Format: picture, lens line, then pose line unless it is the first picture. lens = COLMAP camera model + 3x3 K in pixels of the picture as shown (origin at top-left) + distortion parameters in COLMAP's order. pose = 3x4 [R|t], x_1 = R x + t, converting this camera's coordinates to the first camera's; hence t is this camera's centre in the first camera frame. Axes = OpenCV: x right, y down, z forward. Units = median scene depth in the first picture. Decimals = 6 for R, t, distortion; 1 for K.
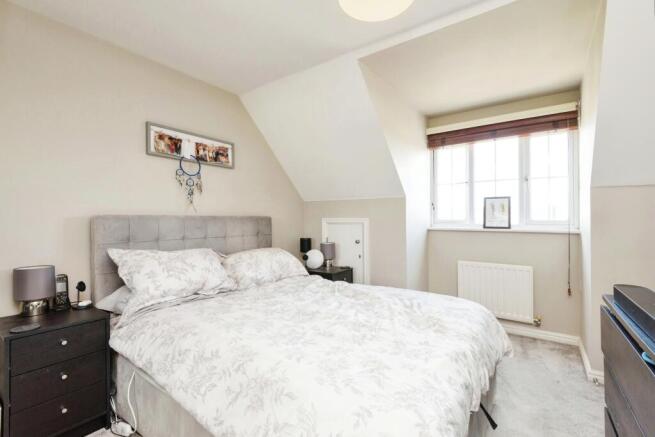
lens RADIAL K [[297.1, 0, 325.5], [0, 297.1, 219.4], [0, 0, 1]] dist [0.001365, -0.000178]
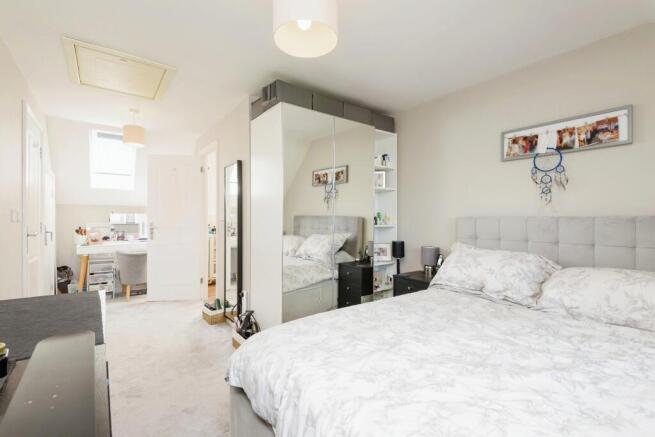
lens RADIAL K [[297.1, 0, 326.4], [0, 297.1, 218.0], [0, 0, 1]] dist [0.001365, -0.000178]
pose [[-0.307789, 0.000272, -0.951455, 0.609253], [-0.001731, 0.999998, 0.000846, -0.007607], [0.951453, 0.001907, -0.307788, 0.662791]]
